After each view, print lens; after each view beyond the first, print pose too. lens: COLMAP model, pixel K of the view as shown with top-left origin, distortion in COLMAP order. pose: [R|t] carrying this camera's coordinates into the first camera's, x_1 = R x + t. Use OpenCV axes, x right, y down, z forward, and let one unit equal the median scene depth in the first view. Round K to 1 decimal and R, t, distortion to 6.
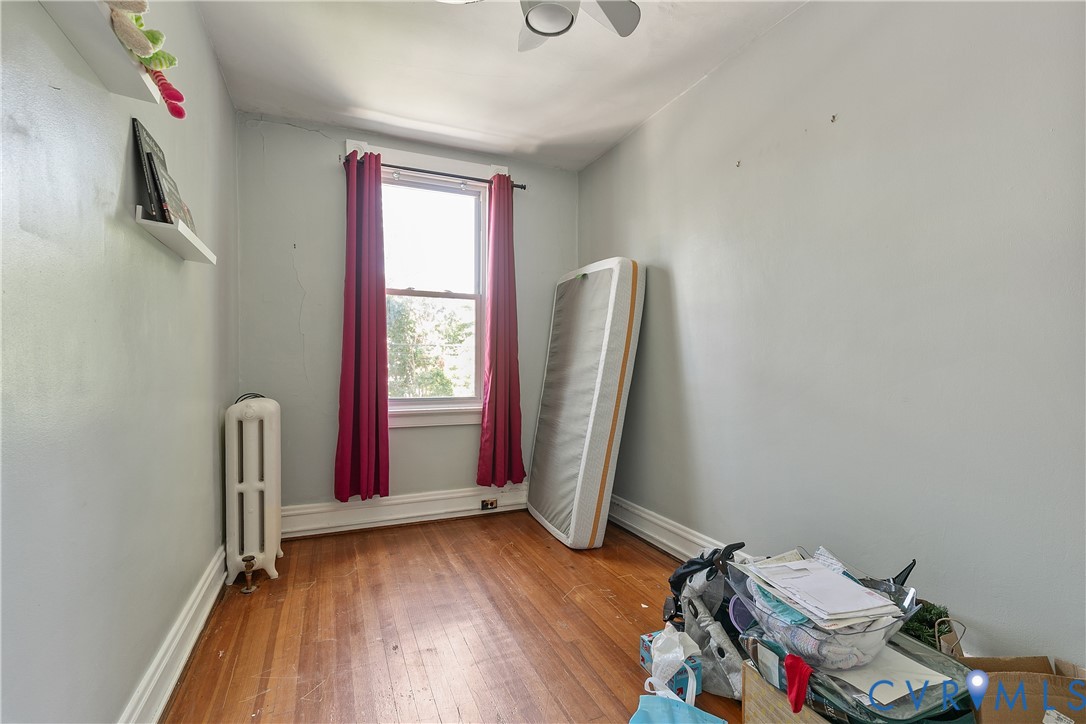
lens RADIAL K [[498.8, 0, 544.5], [0, 498.8, 365.6], [0, 0, 1]] dist [0.003789, 0.000112]
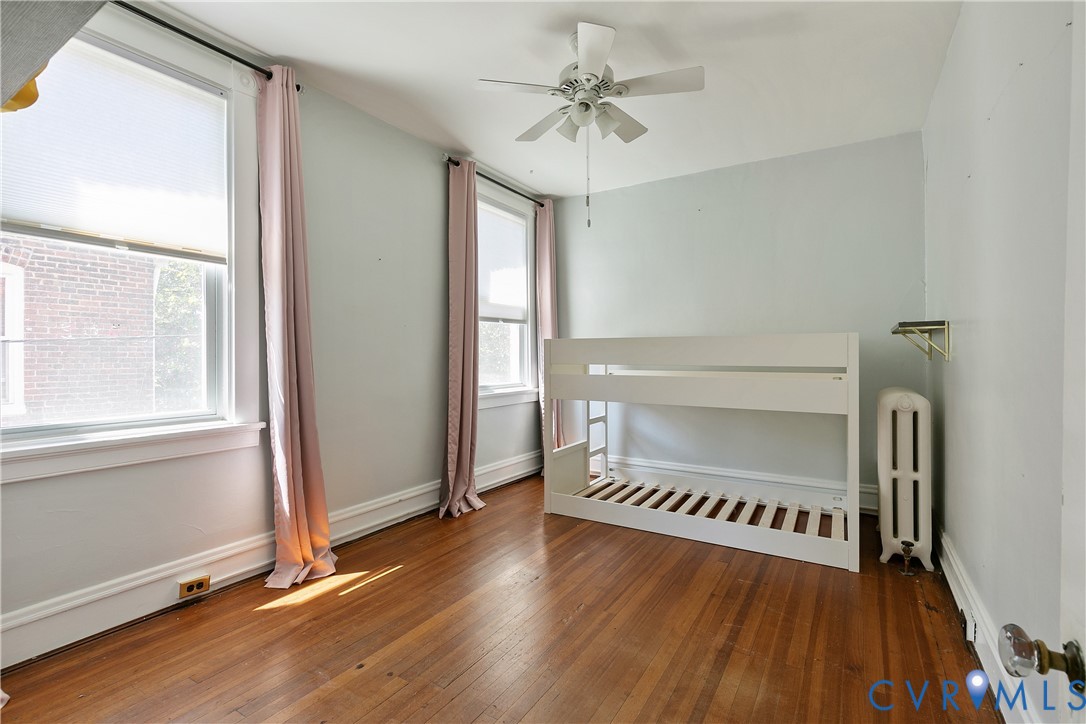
lens RADIAL K [[498.8, 0, 544.0], [0, 498.8, 362.3], [0, 0, 1]] dist [0.003789, 0.000112]
pose [[0.571892, -0.007030, -0.820299, -0.201167], [0.010615, 0.999943, -0.001169, 0.000231], [0.820260, -0.008039, 0.571934, -0.268771]]
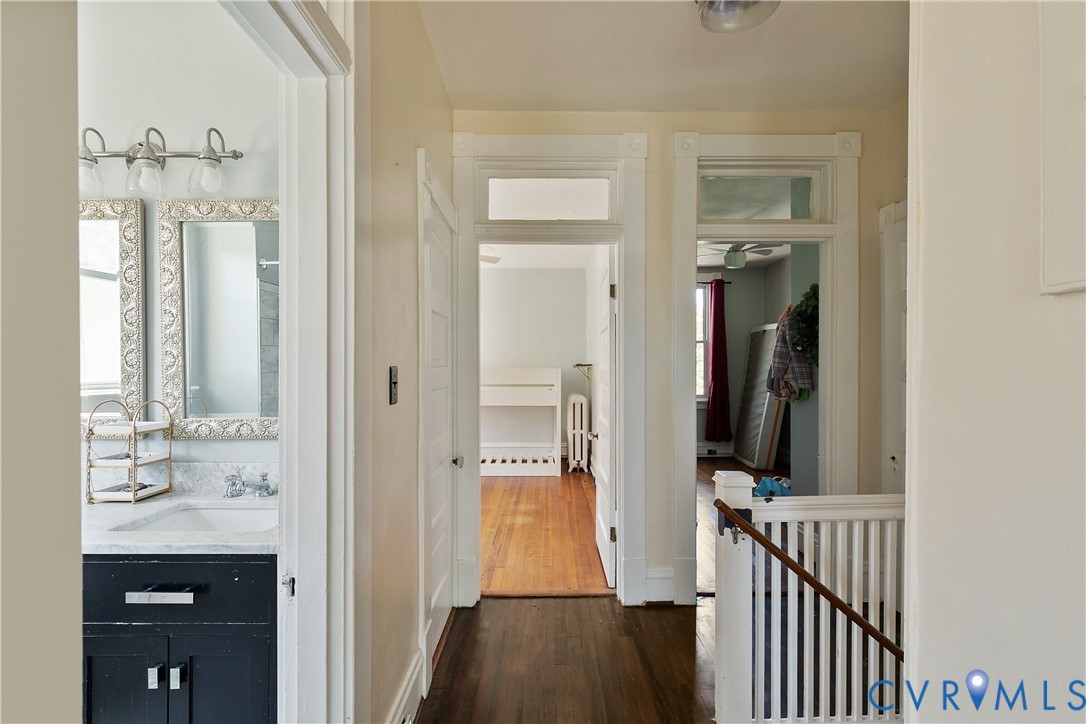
lens RADIAL K [[498.8, 0, 546.4], [0, 498.8, 369.7], [0, 0, 1]] dist [0.003789, 0.000112]
pose [[0.915642, -0.006906, -0.401934, 0.077687], [0.008406, 0.999963, 0.001969, -0.040395], [0.401906, -0.005181, 0.915666, -0.991366]]
